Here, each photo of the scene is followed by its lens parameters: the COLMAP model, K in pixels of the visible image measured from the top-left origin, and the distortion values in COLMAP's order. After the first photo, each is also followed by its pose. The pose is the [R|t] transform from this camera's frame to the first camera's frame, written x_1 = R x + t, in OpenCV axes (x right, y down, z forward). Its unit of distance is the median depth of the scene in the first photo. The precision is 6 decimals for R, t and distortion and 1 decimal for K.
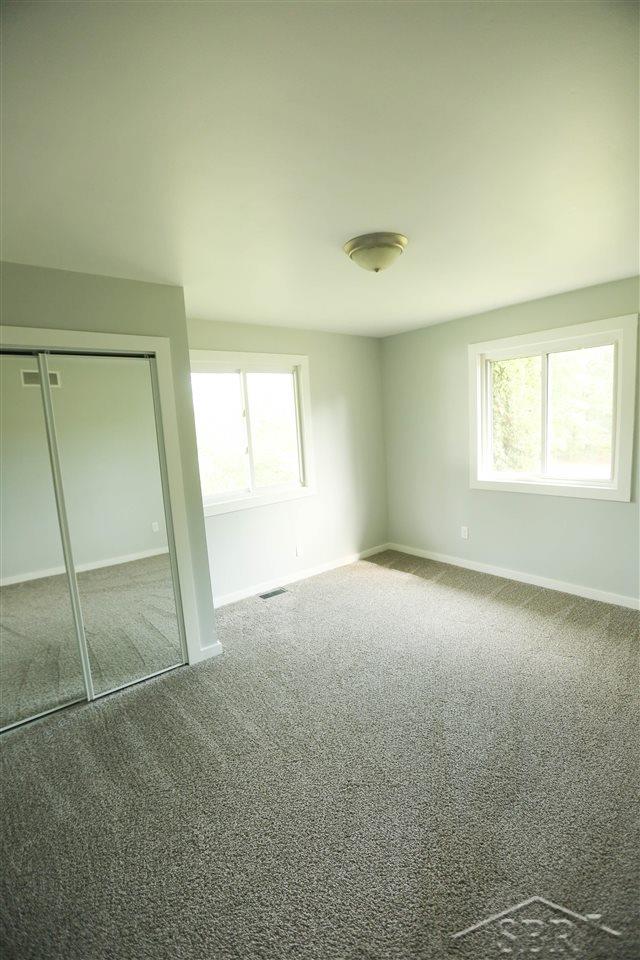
lens RADIAL K [[442.5, 0, 319.7], [0, 442.5, 484.5], [0, 0, 1]] dist [0.001296, -0.000045]
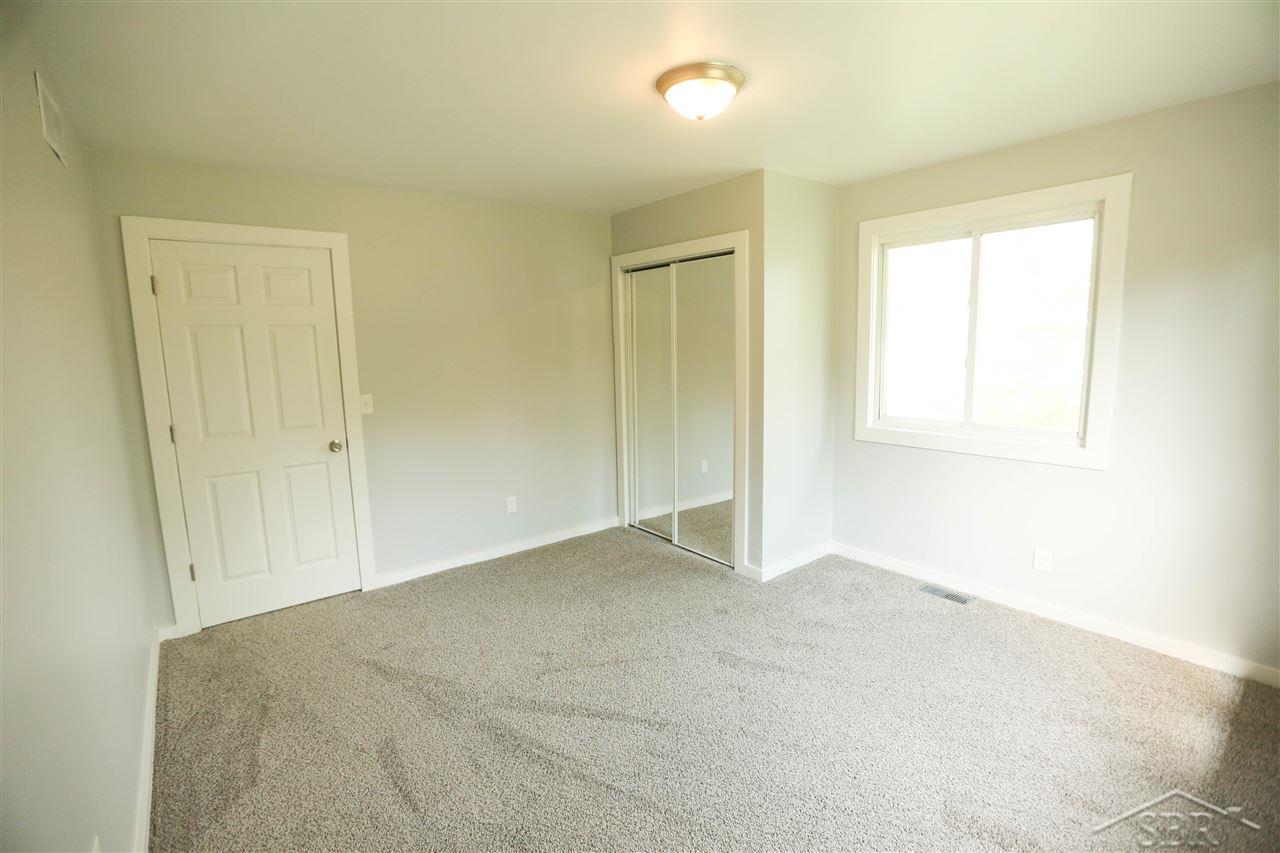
lens RADIAL K [[590.0, 0, 639.5], [0, 590.0, 419.5], [0, 0, 1]] dist [0.001296, -0.000045]
pose [[0.005521, 0.193858, -0.981014, 0.681276], [-0.122769, 0.973739, 0.191730, -0.101953], [0.992420, 0.119380, 0.029175, 0.538362]]
